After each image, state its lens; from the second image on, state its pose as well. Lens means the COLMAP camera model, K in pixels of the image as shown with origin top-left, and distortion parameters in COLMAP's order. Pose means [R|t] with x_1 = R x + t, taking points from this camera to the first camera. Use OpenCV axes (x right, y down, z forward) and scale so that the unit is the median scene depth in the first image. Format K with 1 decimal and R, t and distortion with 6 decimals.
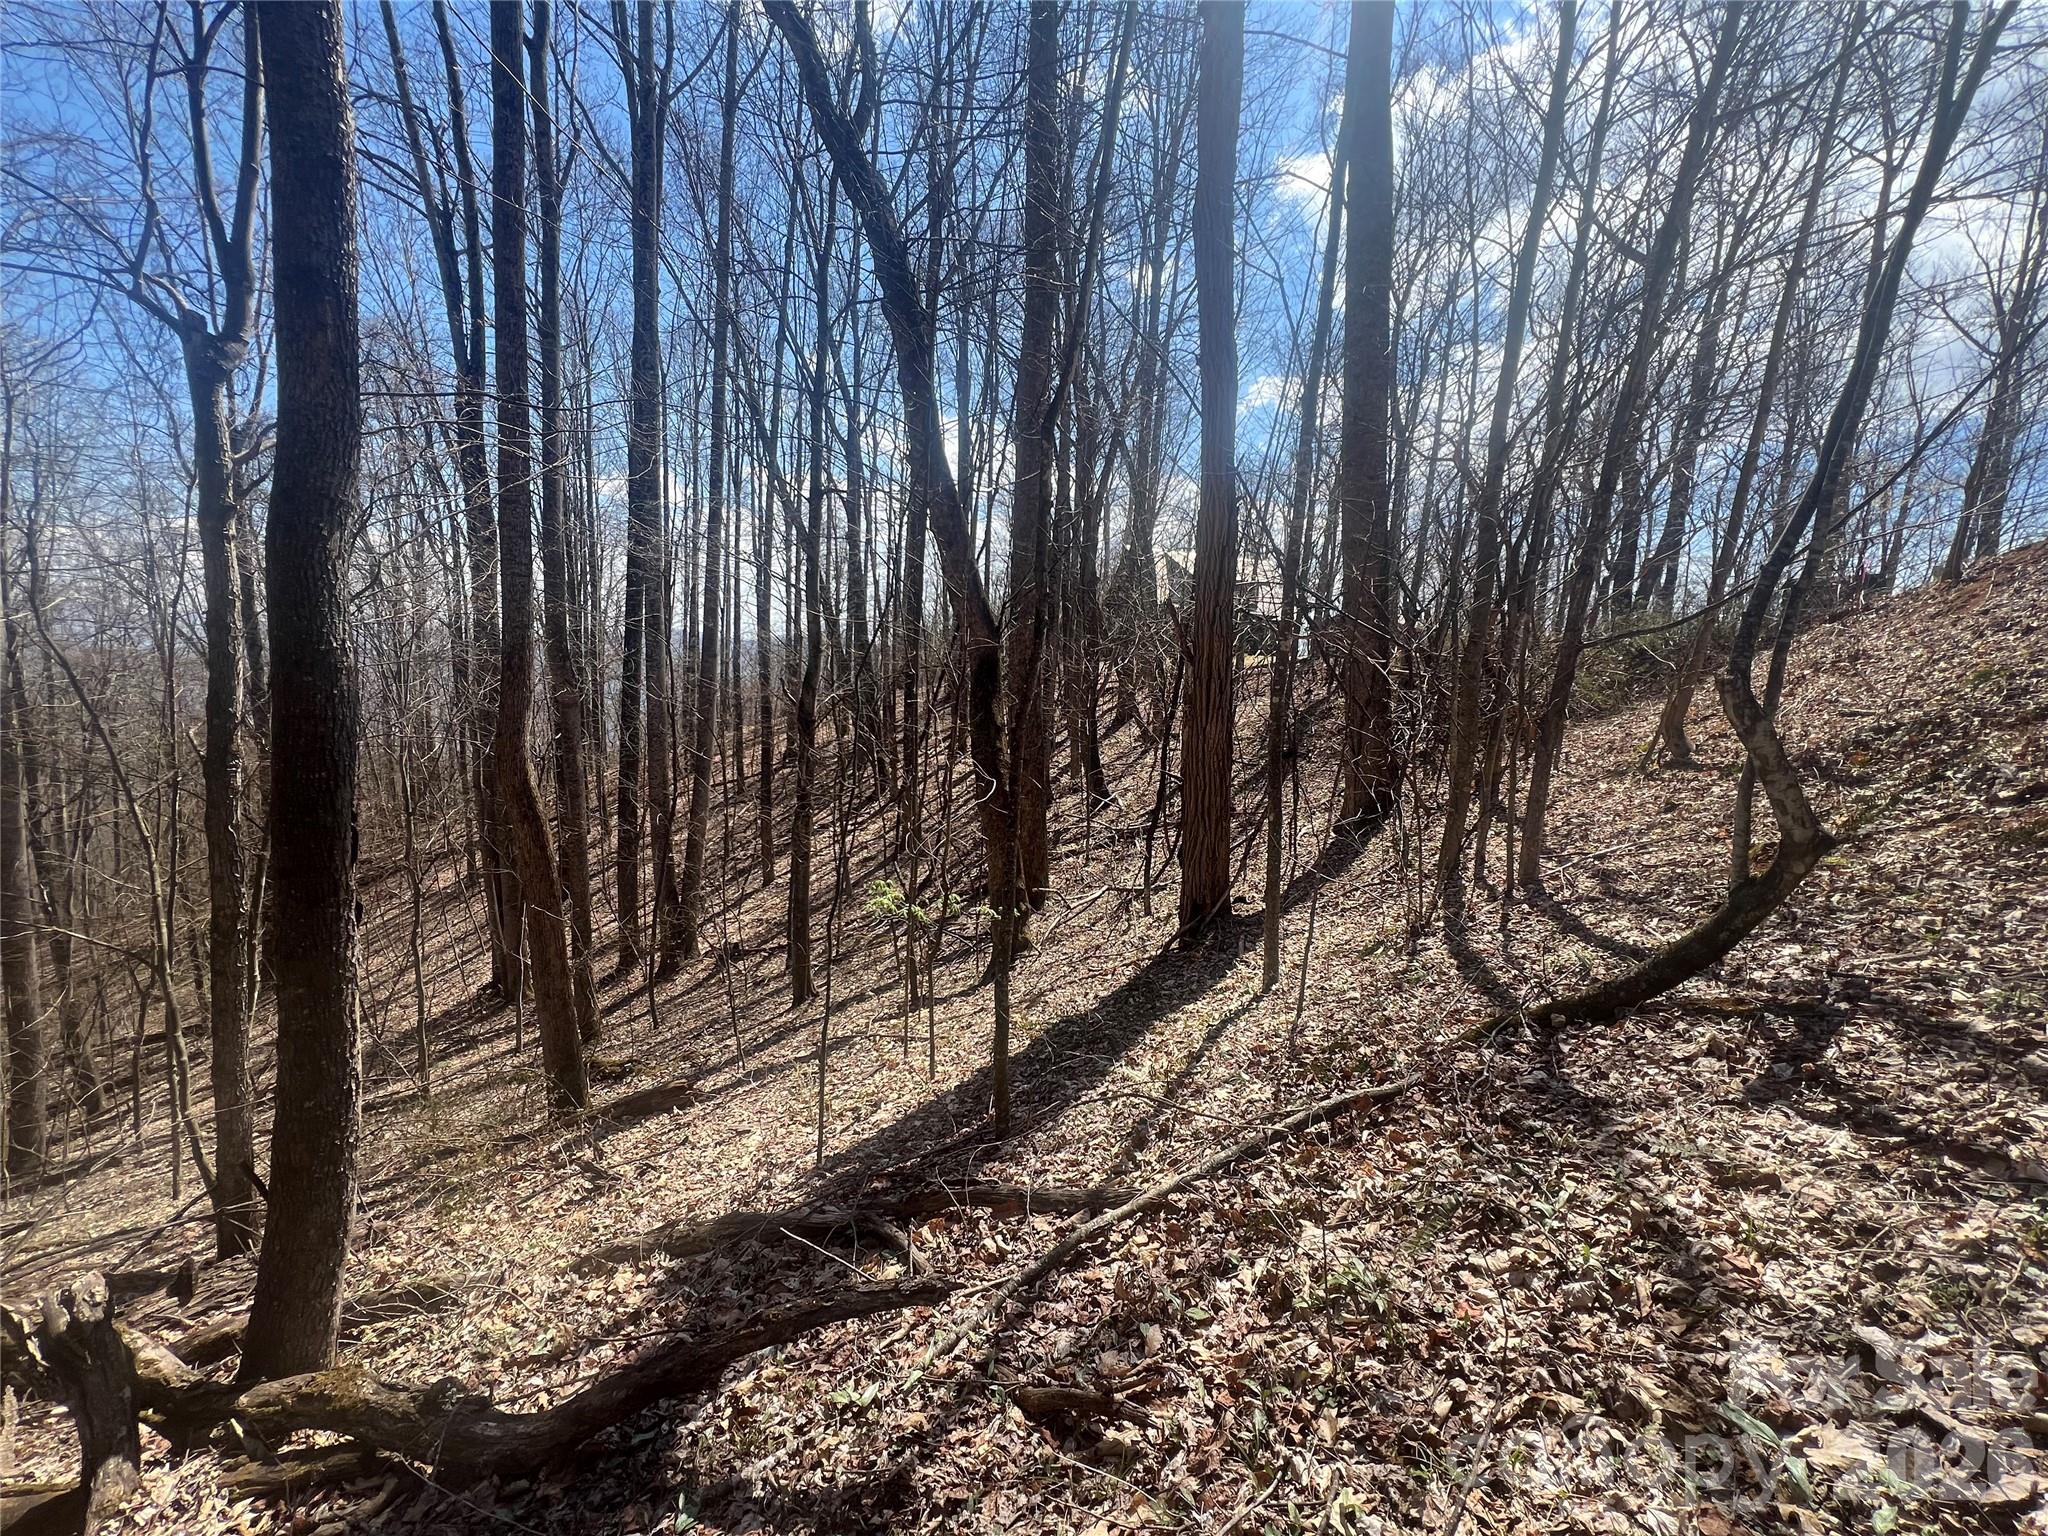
lens RADIAL K [[821.8, 0, 1028.5], [0, 821.8, 771.2], [0, 0, 1]] dist [-0.001706, 0.000248]
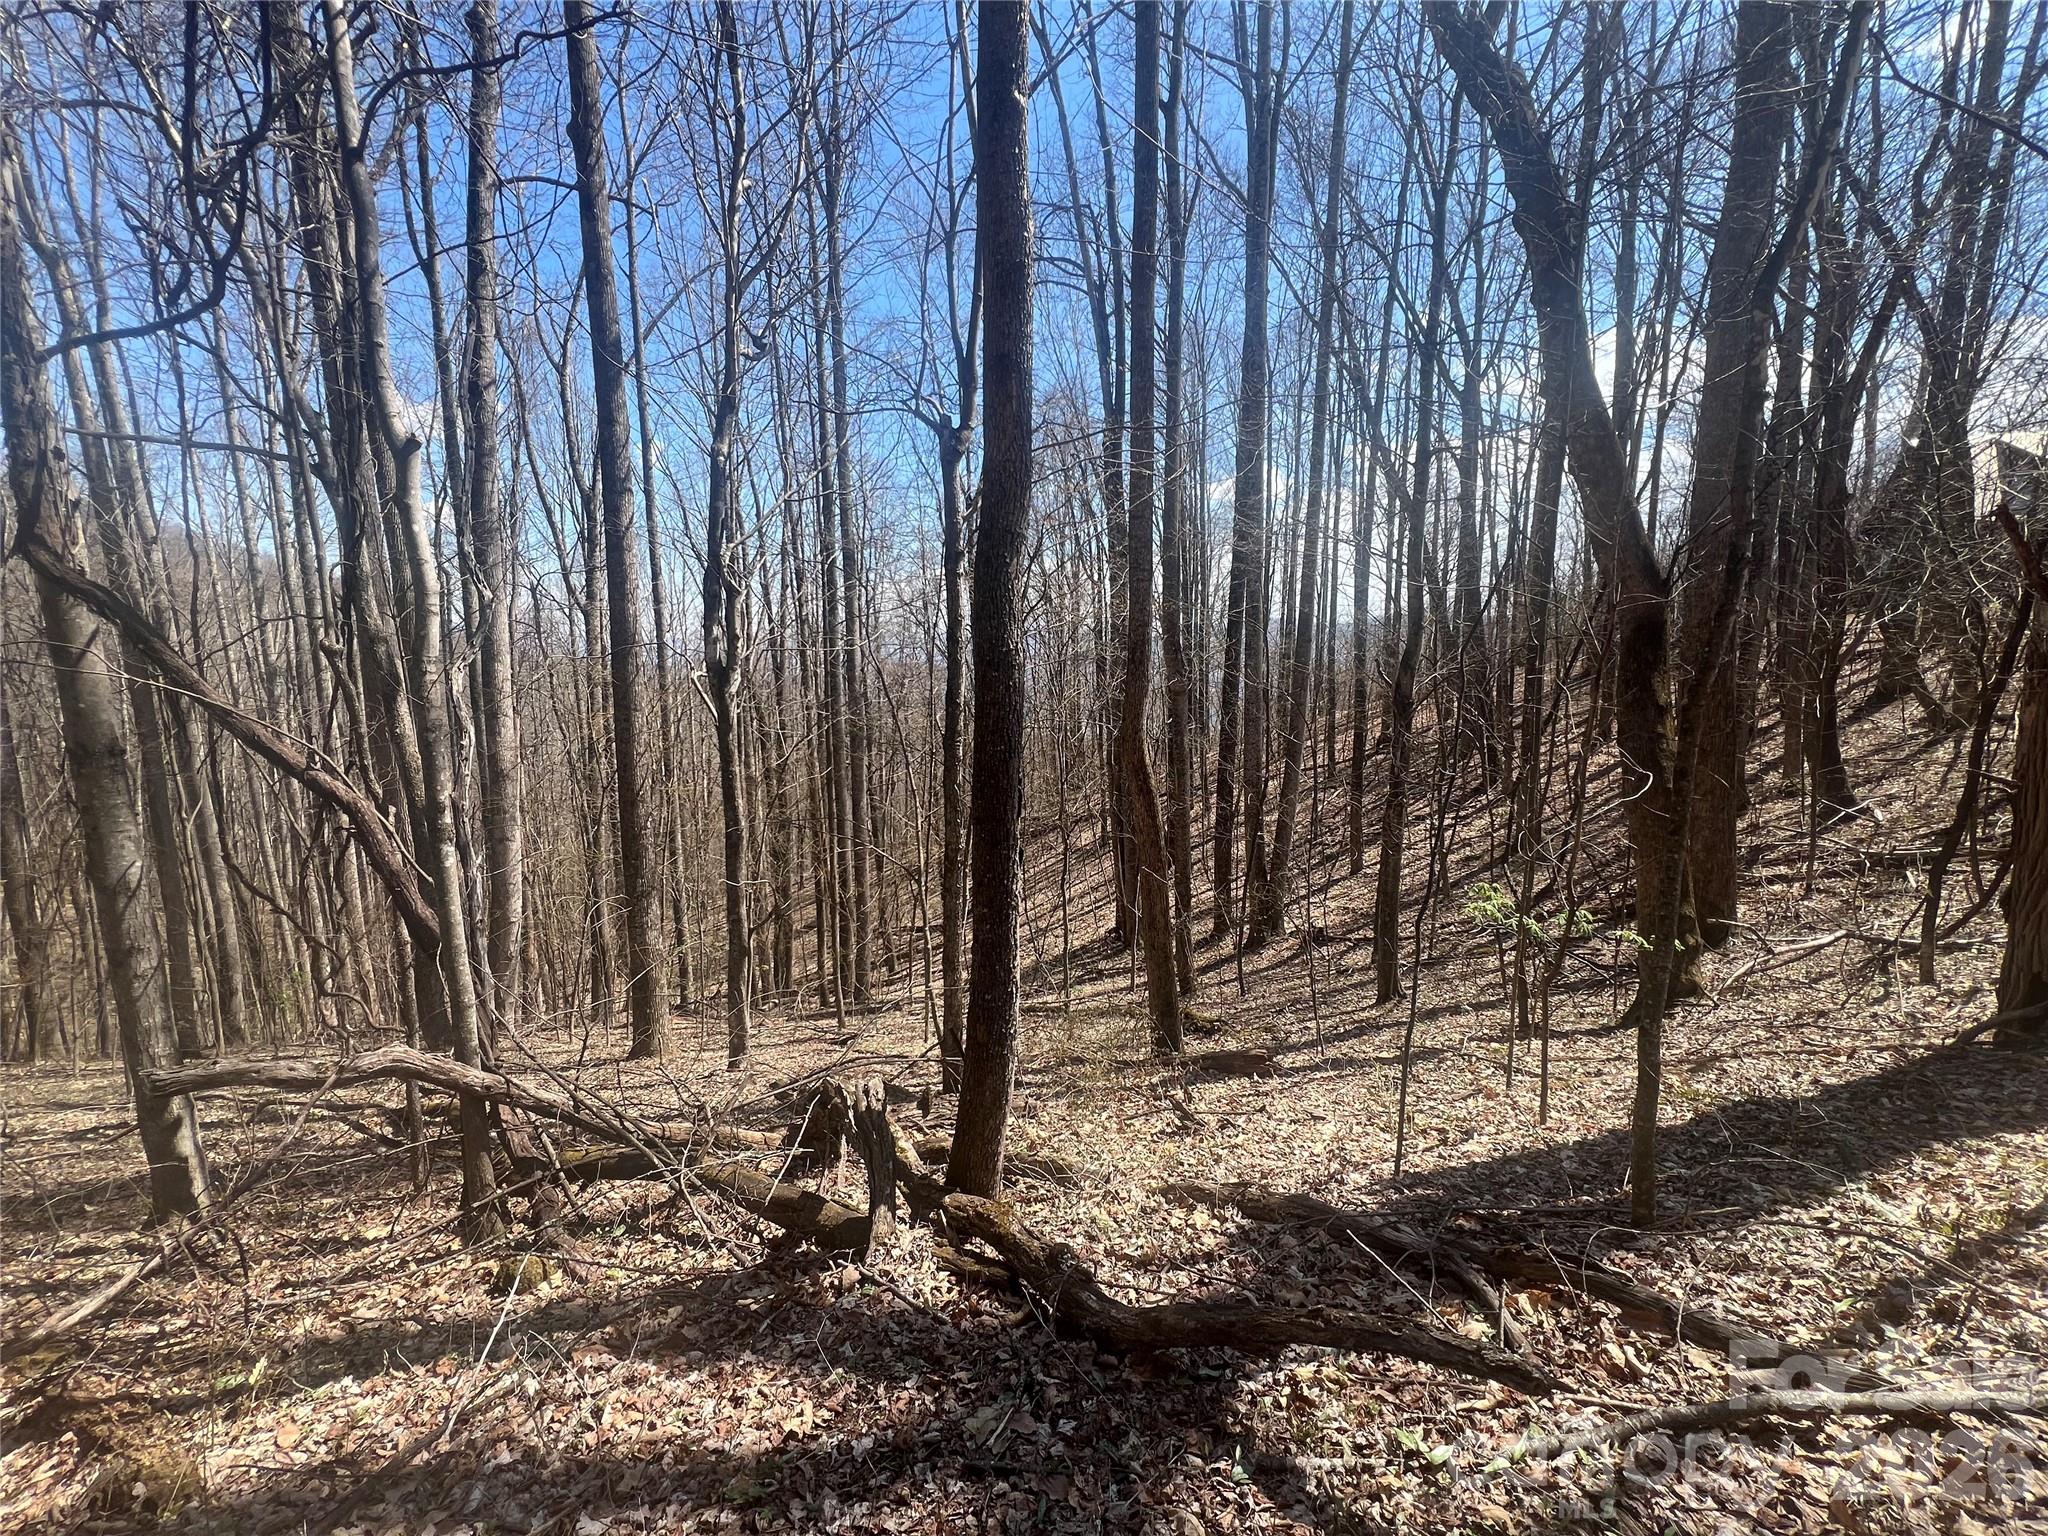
lens RADIAL K [[821.8, 0, 1025.9], [0, 821.8, 771.0], [0, 0, 1]] dist [-0.001706, 0.000248]
pose [[0.768187, 0.037171, -0.639146, 0.000440], [-0.025871, 0.999300, 0.027022, 0.001450], [0.639703, -0.004223, 0.768611, 0.007293]]
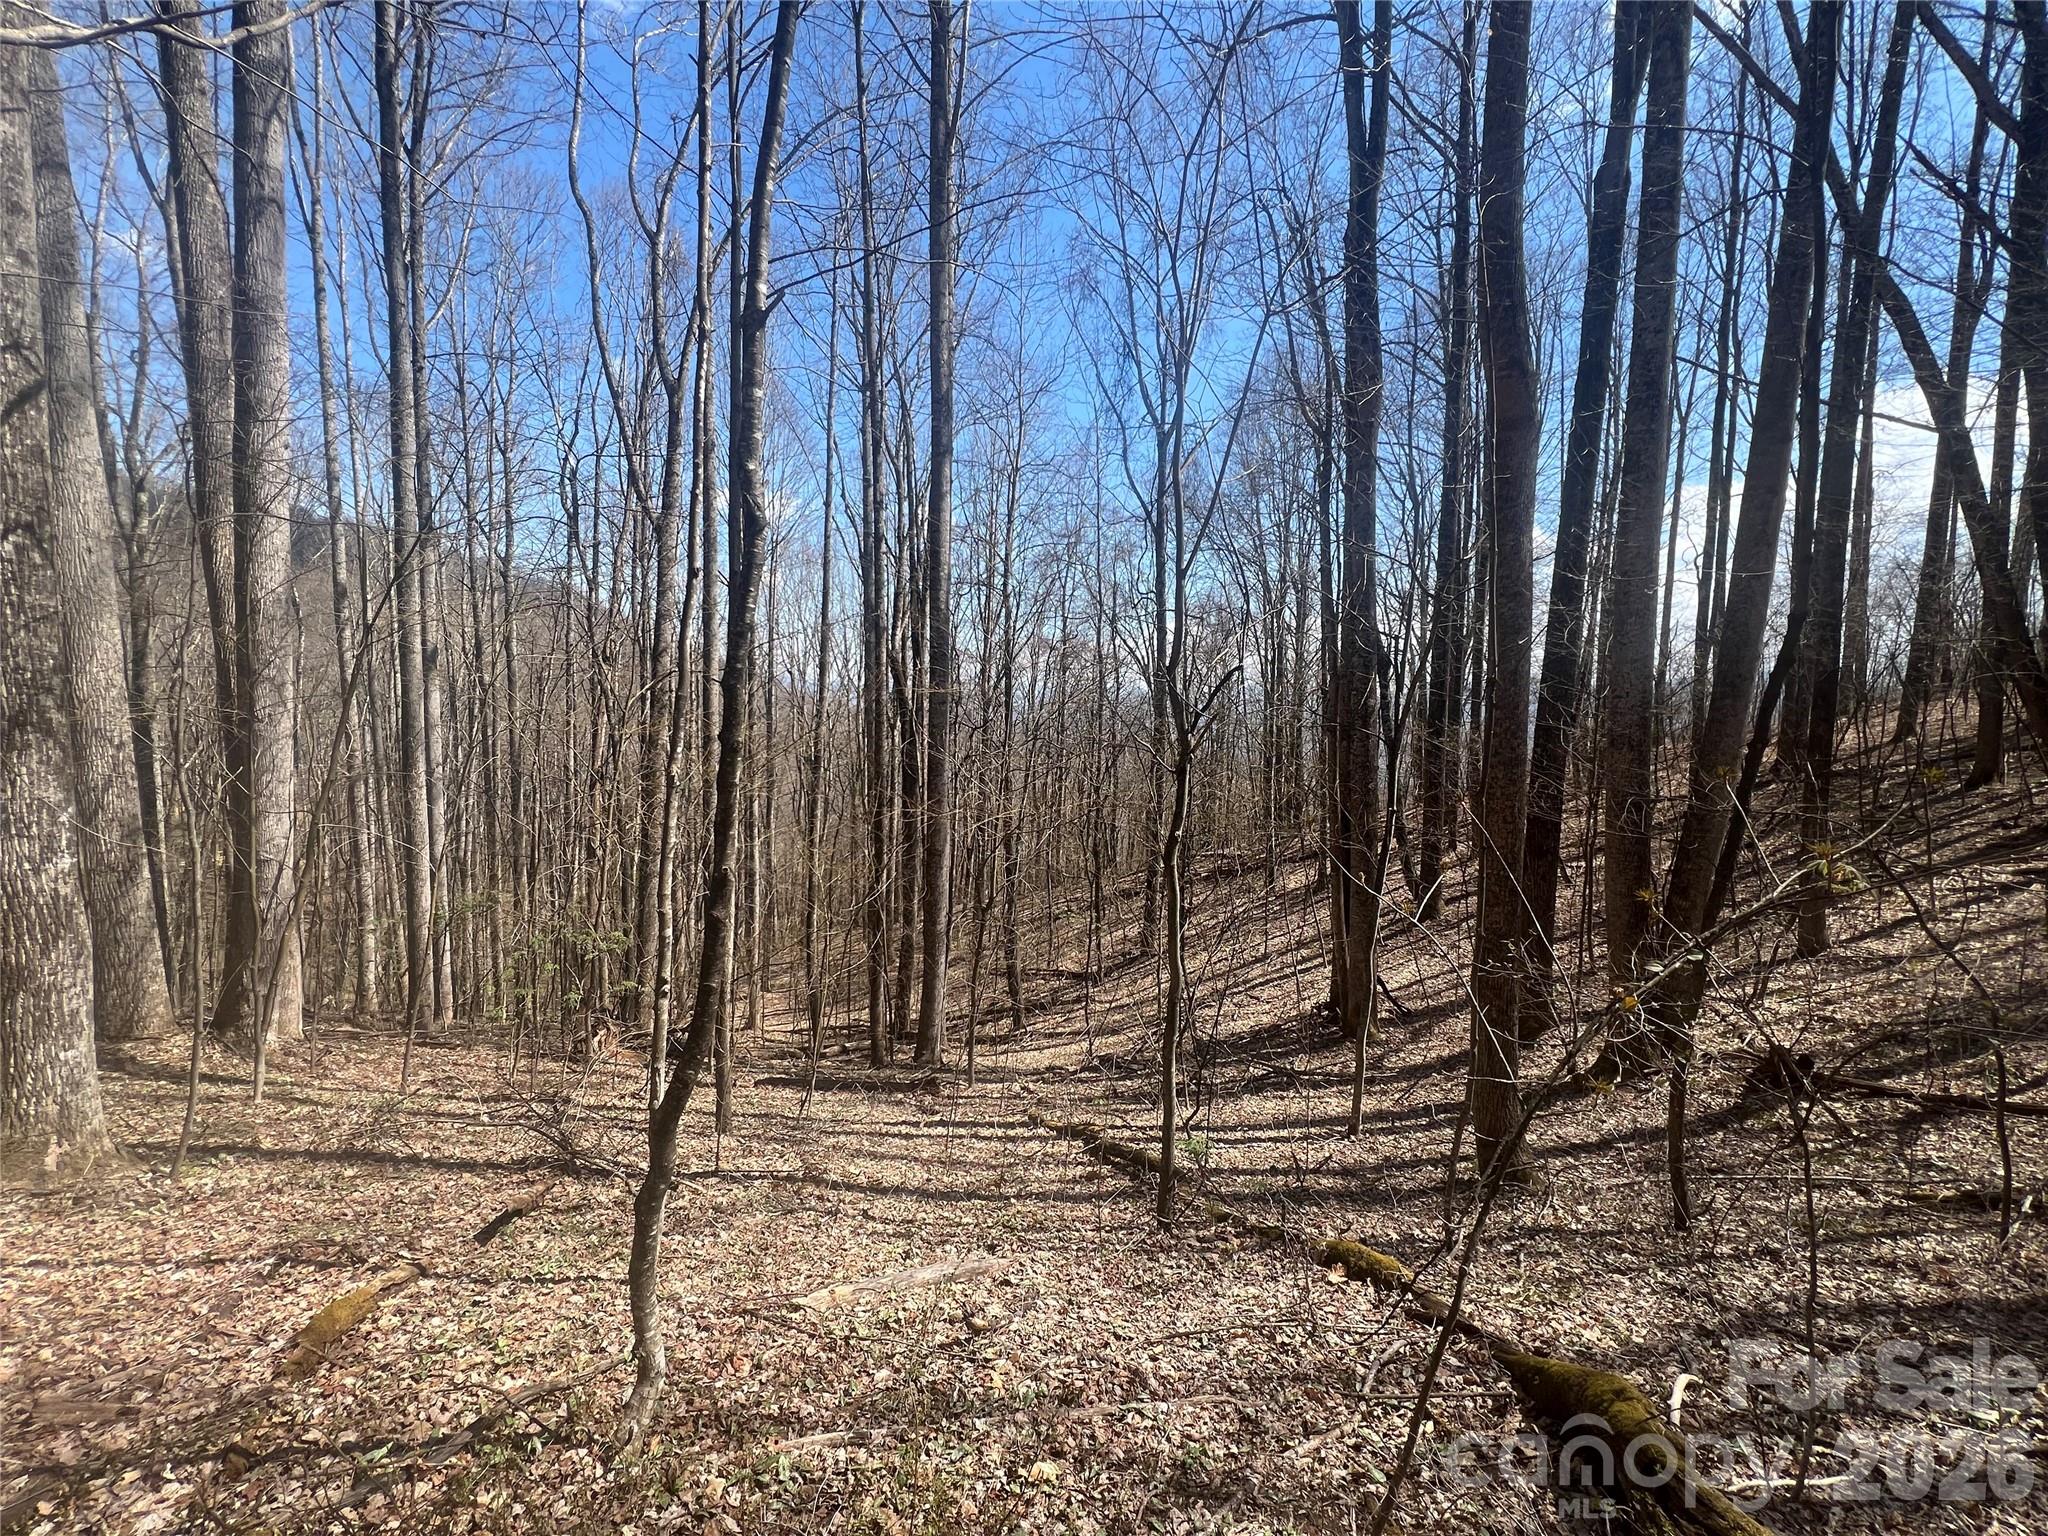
lens RADIAL K [[823.1, 0, 1037.8], [0, 823.1, 755.4], [0, 0, 1]] dist [-0.002616, -0.000072]
pose [[0.588069, 0.019188, -0.808583, -0.649684], [-0.086572, 0.995469, -0.039339, 0.268467], [0.804164, 0.093135, 0.587065, 1.022413]]
